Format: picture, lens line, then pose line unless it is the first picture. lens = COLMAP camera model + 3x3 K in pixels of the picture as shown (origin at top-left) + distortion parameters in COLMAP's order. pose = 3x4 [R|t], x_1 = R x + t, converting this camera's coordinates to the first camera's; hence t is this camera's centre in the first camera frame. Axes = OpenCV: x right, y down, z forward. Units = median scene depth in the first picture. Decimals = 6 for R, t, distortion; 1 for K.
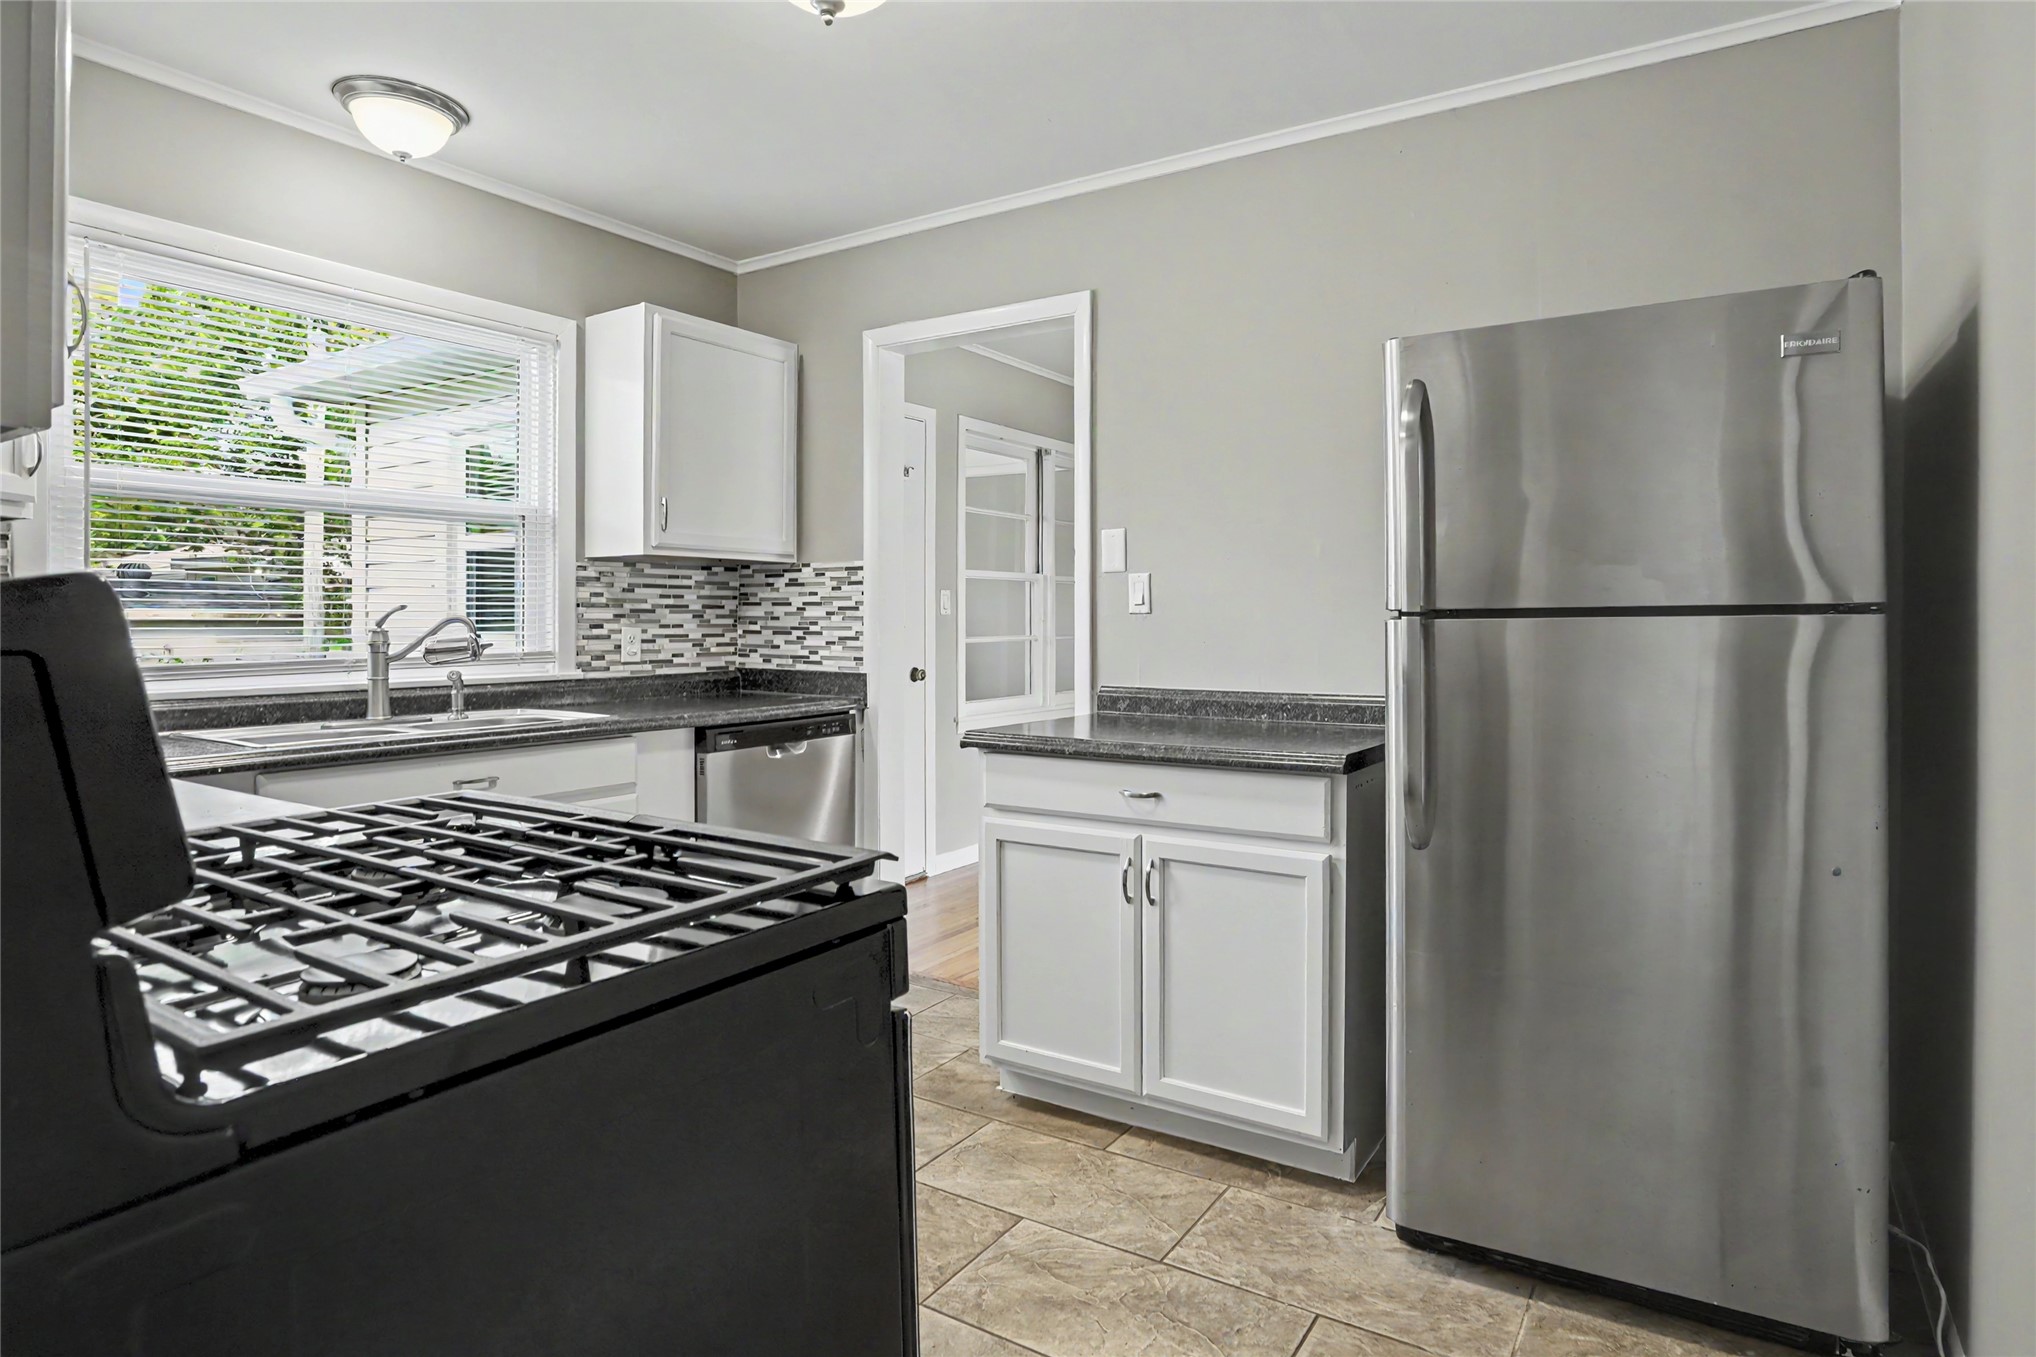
lens RADIAL K [[1096.1, 0, 1115.7], [0, 1096.1, 622.4], [0, 0, 1]] dist [-0.061275, 0.000789]
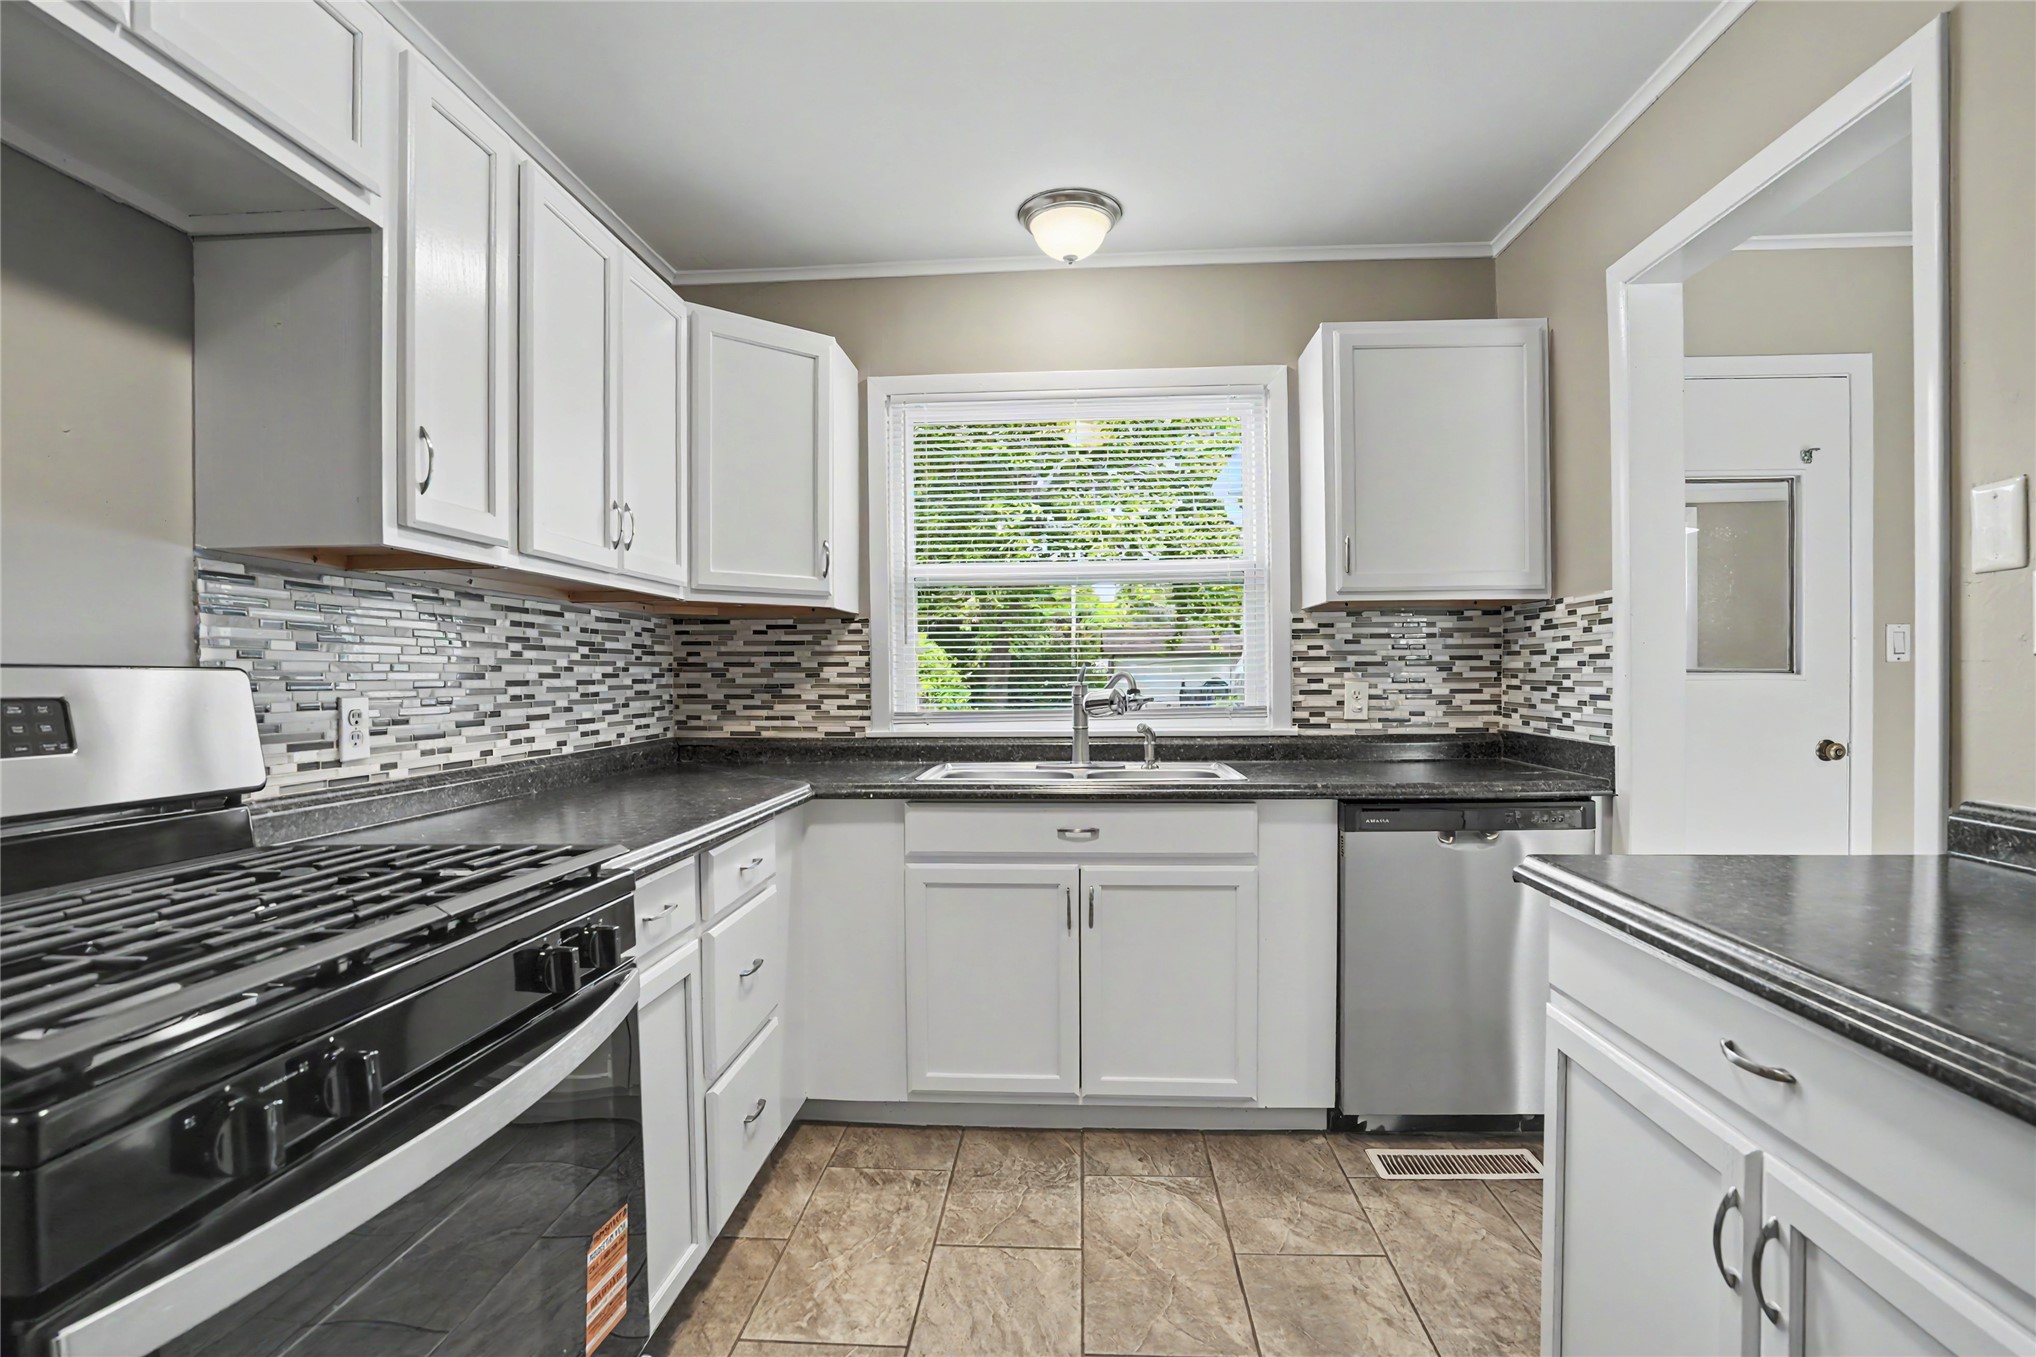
lens RADIAL K [[970.9, 0, 1023.2], [0, 970.9, 681.8], [0, 0, 1]] dist [-0.017839, 0.003318]
pose [[0.470153, 0.001153, -0.882584, 0.149775], [0.004826, 0.999981, 0.003877, 0.000020], [0.882572, -0.006082, 0.470138, 0.367469]]
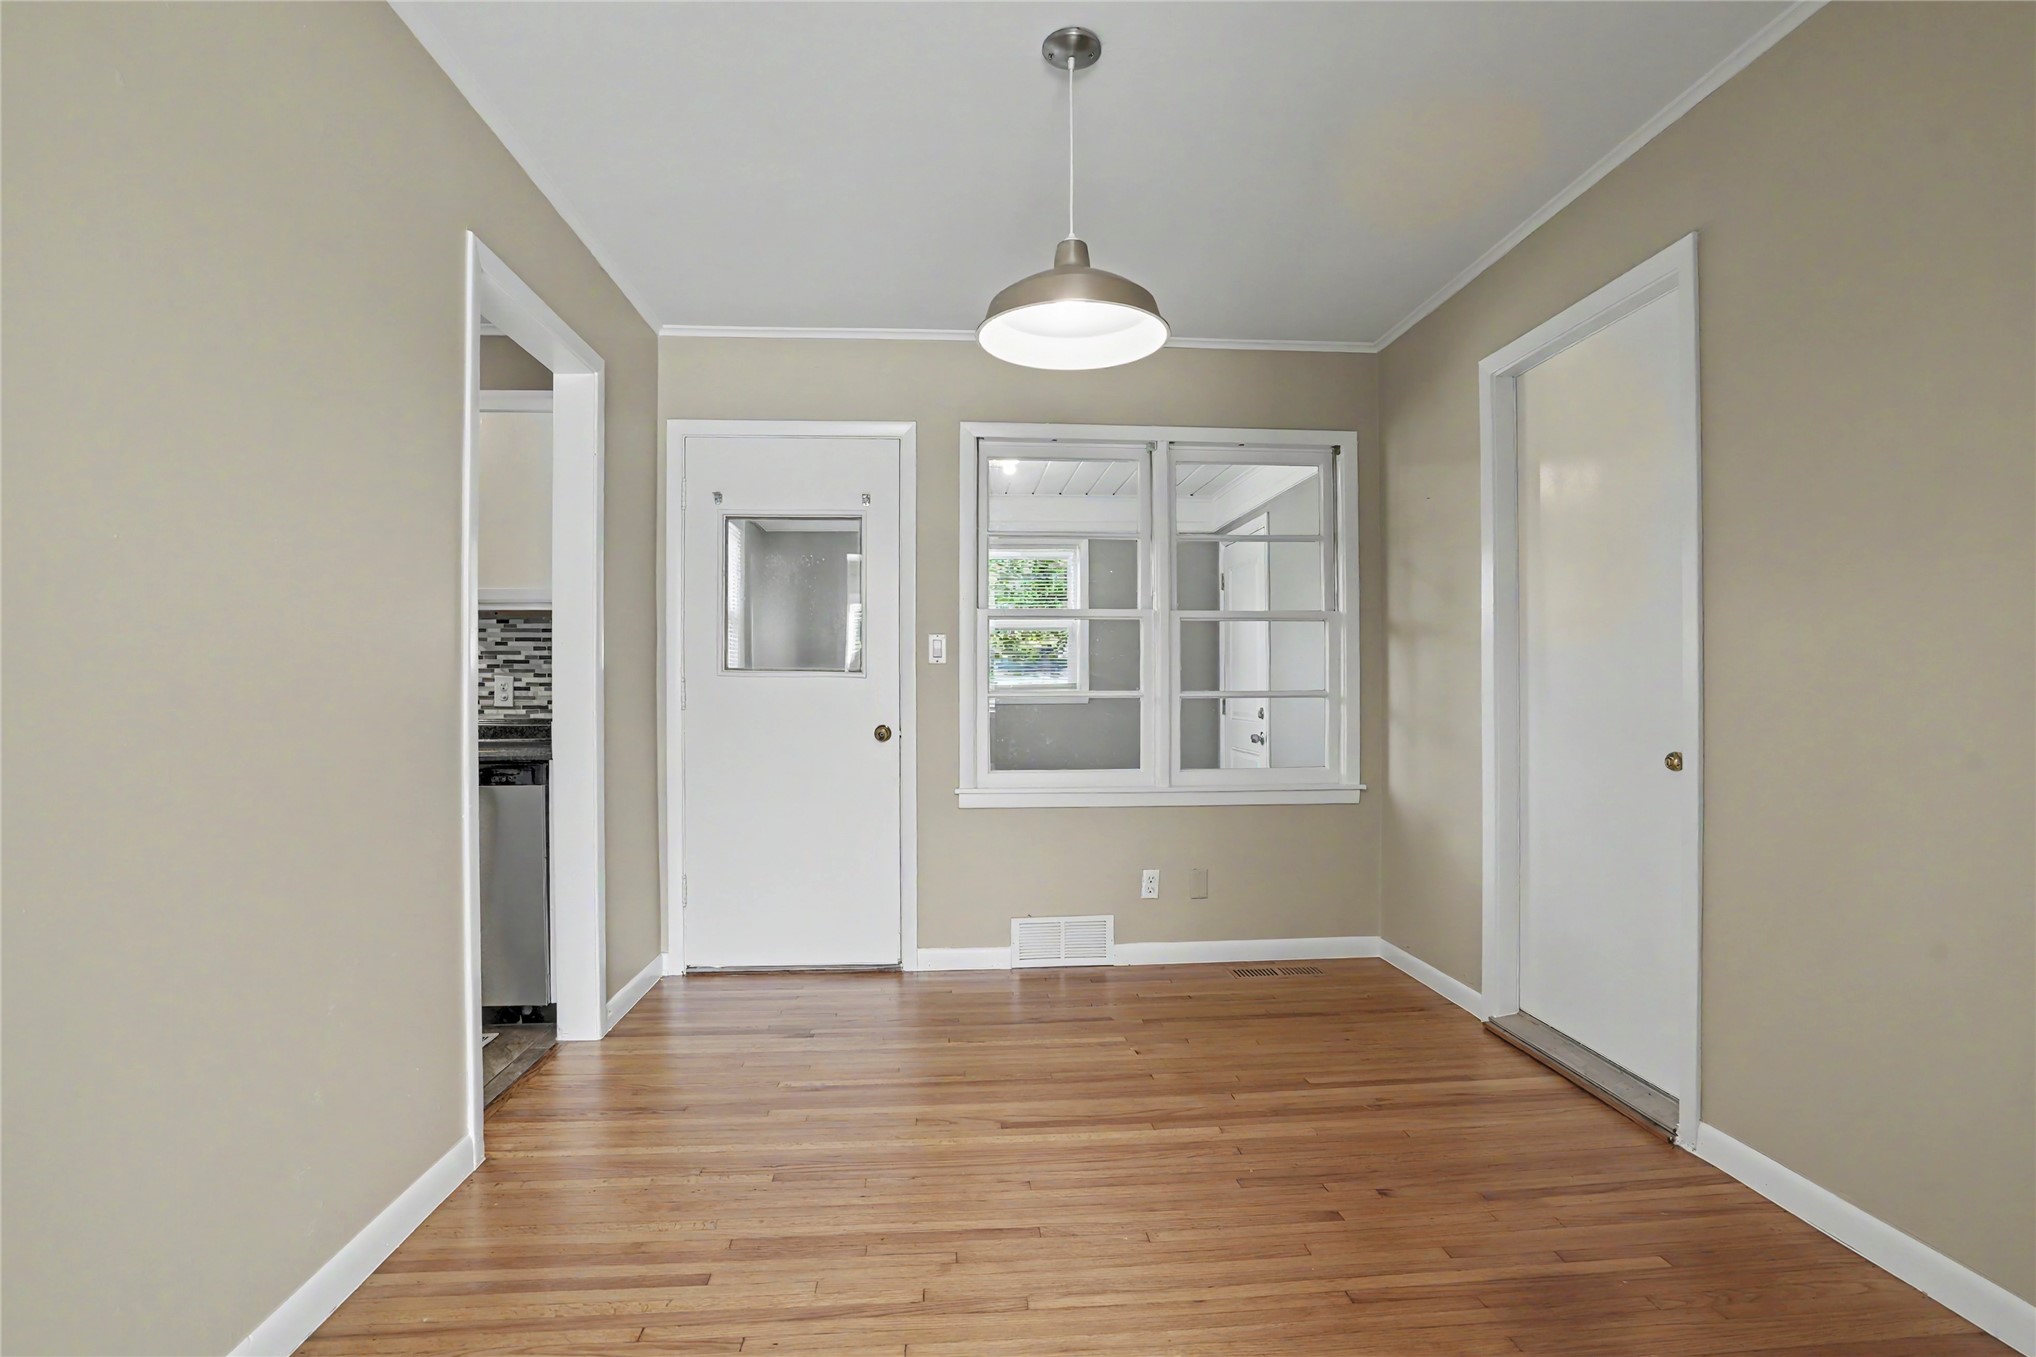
lens RADIAL K [[964.7, 0, 1017.1], [0, 964.7, 685.2], [0, 0, 1]] dist [-0.041574, 0.002344]
pose [[0.559424, 0.000012, -0.828882, 0.689296], [-0.001641, 0.999998, -0.001093, 0.014401], [0.828880, 0.001972, 0.559423, 0.900995]]
